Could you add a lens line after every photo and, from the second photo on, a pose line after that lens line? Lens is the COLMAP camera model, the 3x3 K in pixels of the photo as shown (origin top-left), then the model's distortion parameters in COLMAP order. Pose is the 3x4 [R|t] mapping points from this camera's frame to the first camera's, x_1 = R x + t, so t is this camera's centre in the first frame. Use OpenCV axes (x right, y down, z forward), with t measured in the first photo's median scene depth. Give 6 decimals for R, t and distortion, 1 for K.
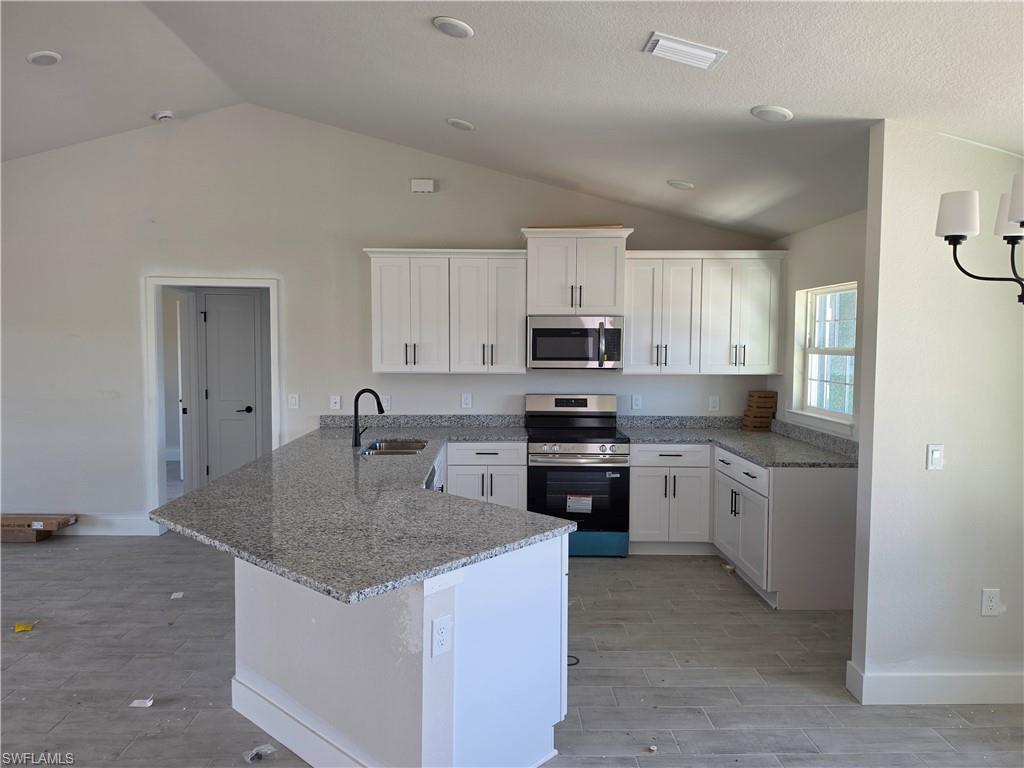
lens RADIAL K [[707.7, 0, 505.4], [0, 707.7, 379.9], [0, 0, 1]] dist [0.013087, -0.023889]
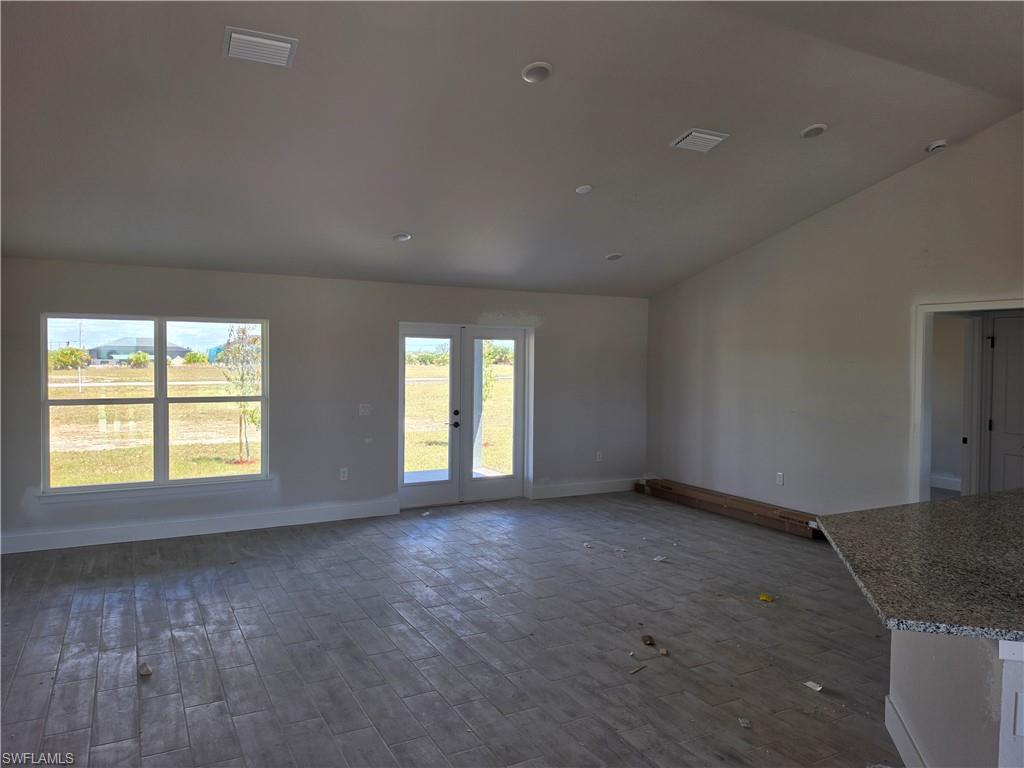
lens RADIAL K [[707.7, 0, 503.8], [0, 707.7, 378.5], [0, 0, 1]] dist [0.013087, -0.023889]
pose [[0.443896, 0.023842, -0.895761, 0.162679], [-0.058067, 0.998310, -0.002204, -0.002309], [0.894195, 0.052993, 0.444530, 0.014928]]
